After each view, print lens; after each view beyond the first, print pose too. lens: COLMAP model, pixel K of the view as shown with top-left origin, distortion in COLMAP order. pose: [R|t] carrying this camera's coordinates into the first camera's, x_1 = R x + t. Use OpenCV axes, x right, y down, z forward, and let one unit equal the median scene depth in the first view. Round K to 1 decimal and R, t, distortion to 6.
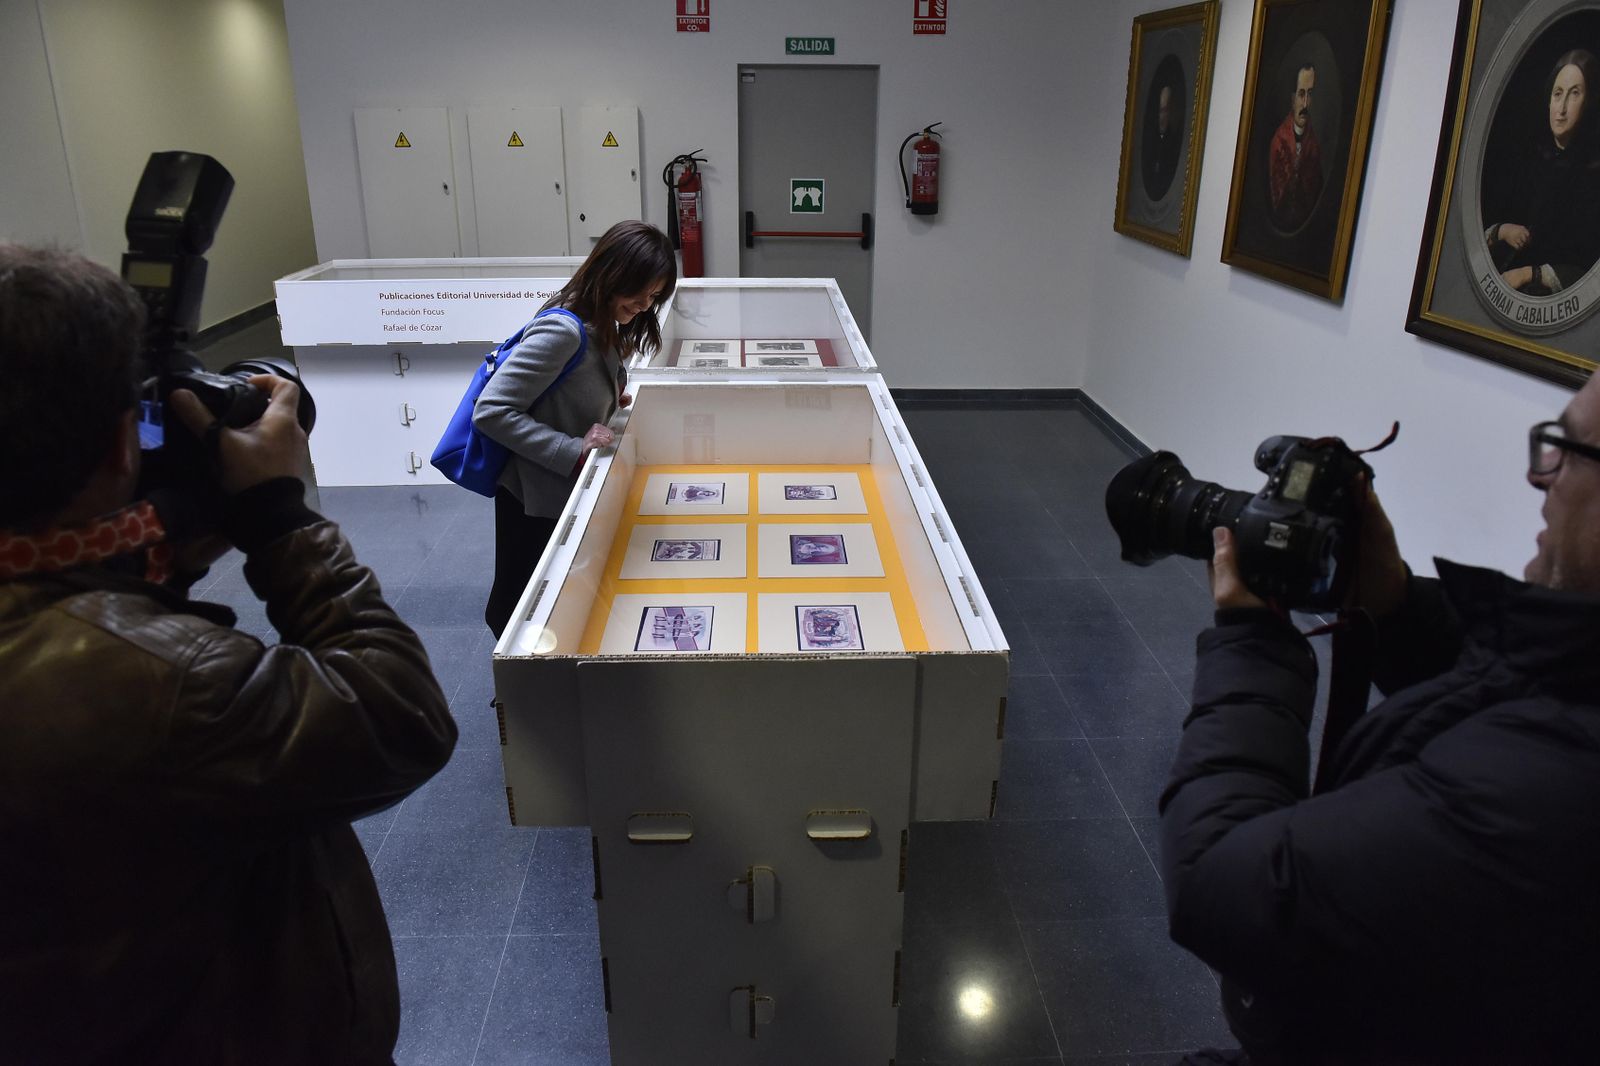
lens RADIAL K [[1088.7, 0, 800.0], [0, 1088.7, 533.0], [0, 0, 1]] dist [-0.053320, -0.002840]
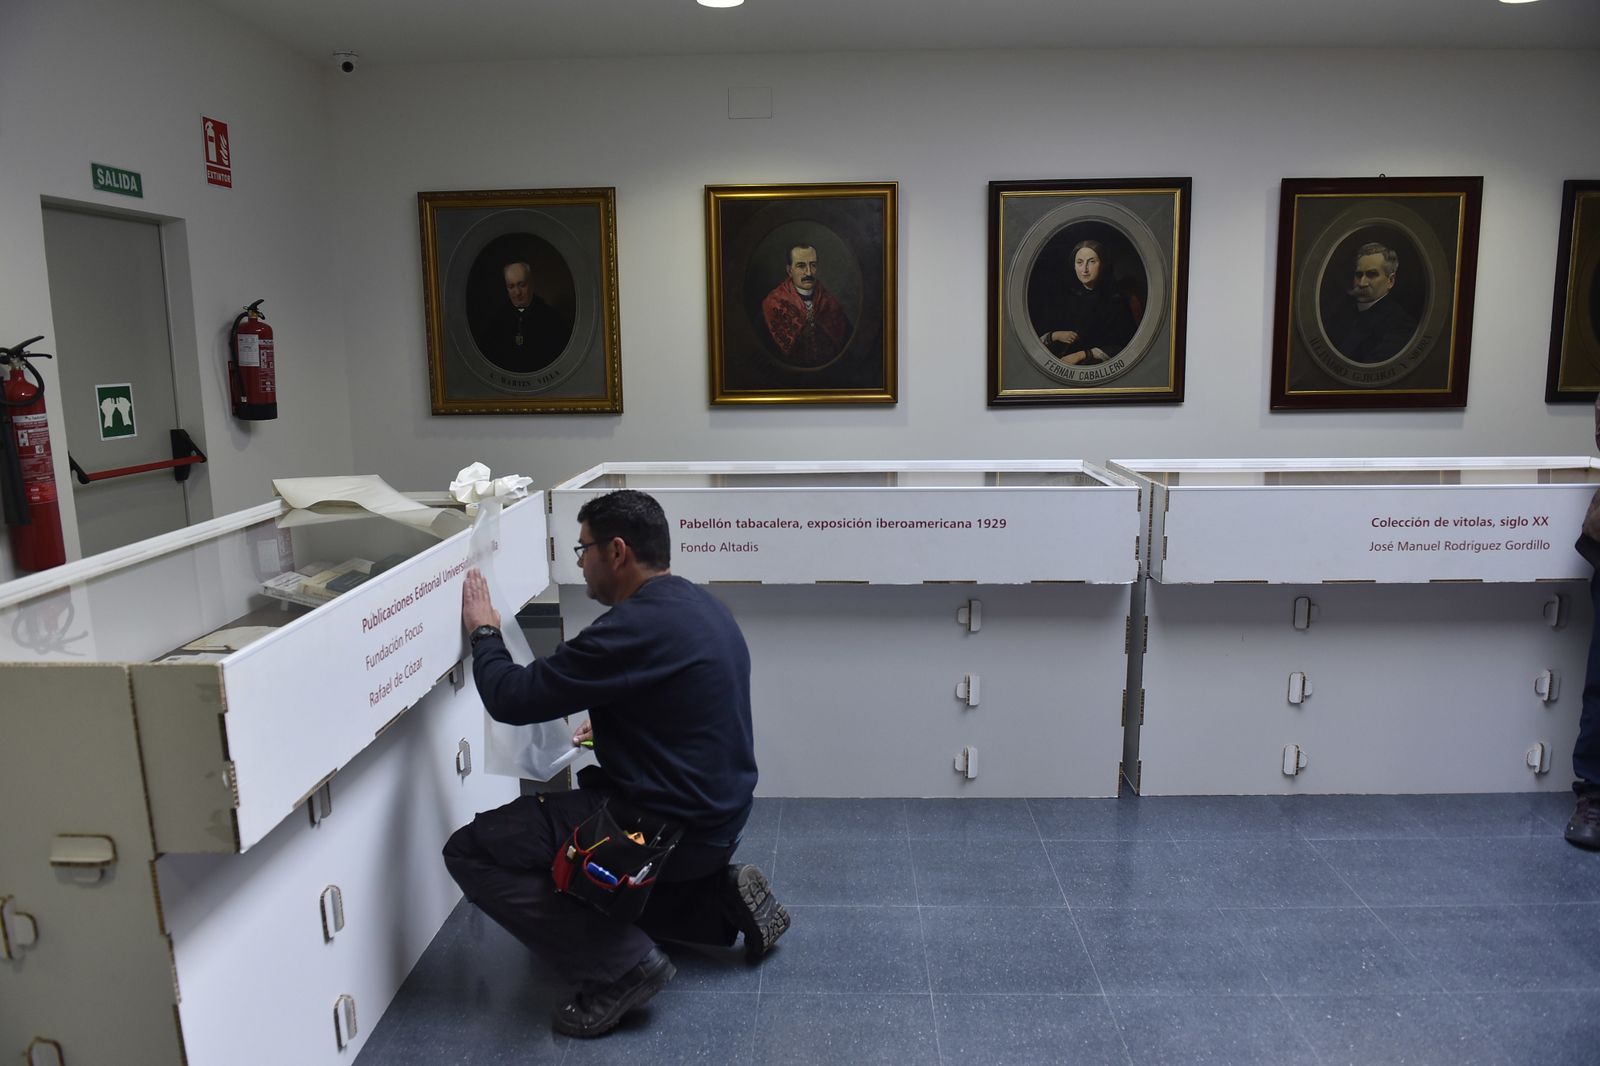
lens RADIAL K [[1088.7, 0, 800.0], [0, 1088.7, 533.0], [0, 0, 1]] dist [-0.053320, -0.002840]
pose [[0.082495, -0.181012, 0.980015, -0.920564], [0.379786, 0.914872, 0.137011, -0.291139], [-0.921389, 0.360893, 0.144218, 0.922257]]
